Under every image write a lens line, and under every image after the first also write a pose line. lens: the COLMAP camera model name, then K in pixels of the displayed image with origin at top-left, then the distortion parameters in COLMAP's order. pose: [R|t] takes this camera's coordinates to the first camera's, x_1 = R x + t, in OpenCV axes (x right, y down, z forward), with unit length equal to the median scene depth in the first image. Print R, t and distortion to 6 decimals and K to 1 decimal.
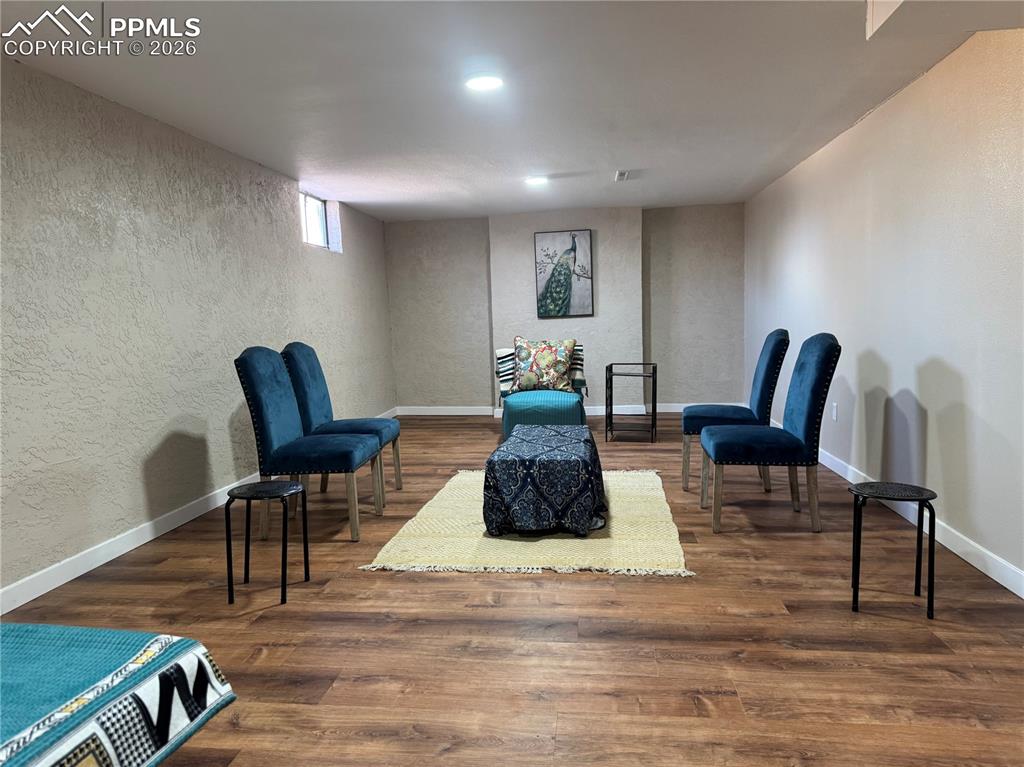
lens RADIAL K [[719.3, 0, 512.0], [0, 719.3, 383.5], [0, 0, 1]] dist [0.052796, -0.064688]
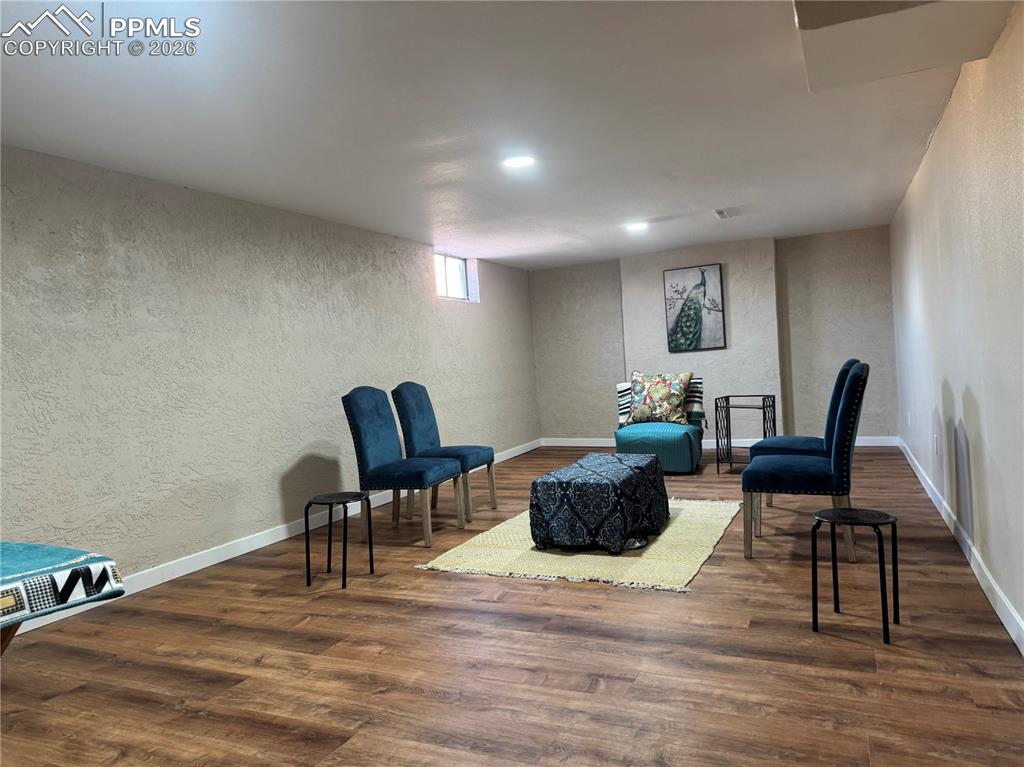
lens RADIAL K [[720.0, 0, 503.3], [0, 720.0, 384.2], [0, 0, 1]] dist [0.061831, -0.078544]
pose [[0.949455, -0.018917, -0.313333, 0.276982], [0.003973, 0.998827, -0.048264, 0.006683], [0.313878, 0.044580, 0.948416, -0.103390]]
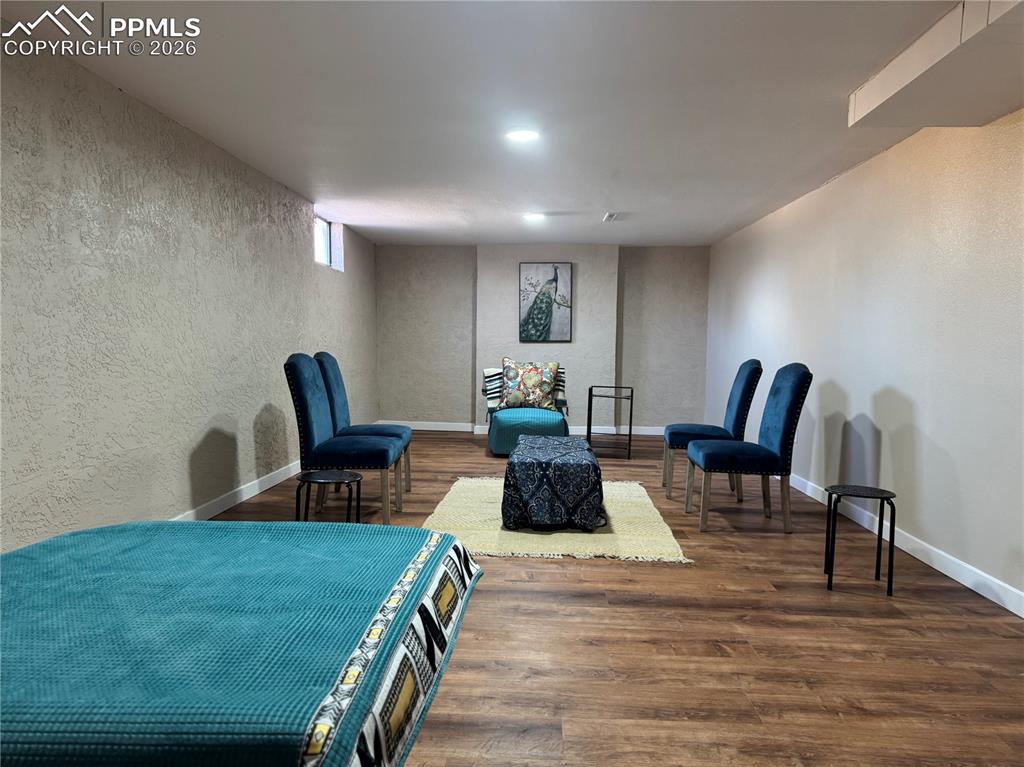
lens RADIAL K [[719.3, 0, 512.0], [0, 719.3, 383.5], [0, 0, 1]] dist [0.052796, -0.064688]
pose [[0.995931, 0.041011, 0.080245, -0.121120], [-0.037993, 0.998525, -0.038784, 0.026631], [-0.081717, 0.035578, 0.996020, -0.127863]]
